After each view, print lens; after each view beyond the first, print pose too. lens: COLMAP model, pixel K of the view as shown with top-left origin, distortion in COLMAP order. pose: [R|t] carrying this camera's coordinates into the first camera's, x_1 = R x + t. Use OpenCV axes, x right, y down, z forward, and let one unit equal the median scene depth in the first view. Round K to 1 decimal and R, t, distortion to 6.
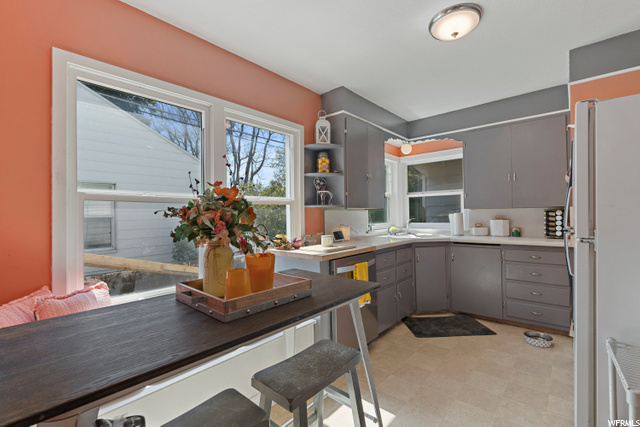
lens RADIAL K [[278.6, 0, 323.2], [0, 278.6, 210.9], [0, 0, 1]] dist [-0.003027, 0.000001]
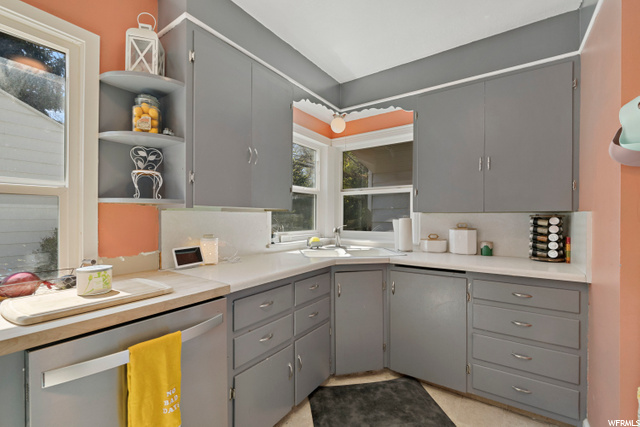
lens RADIAL K [[278.6, 0, 317.5], [0, 278.6, 217.1], [0, 0, 1]] dist [-0.003027, 0.000001]
pose [[0.993071, 0.017857, 0.116152, 0.224975], [-0.019470, 0.999729, 0.012774, -0.000118], [-0.115892, -0.014947, 0.993149, 0.405931]]
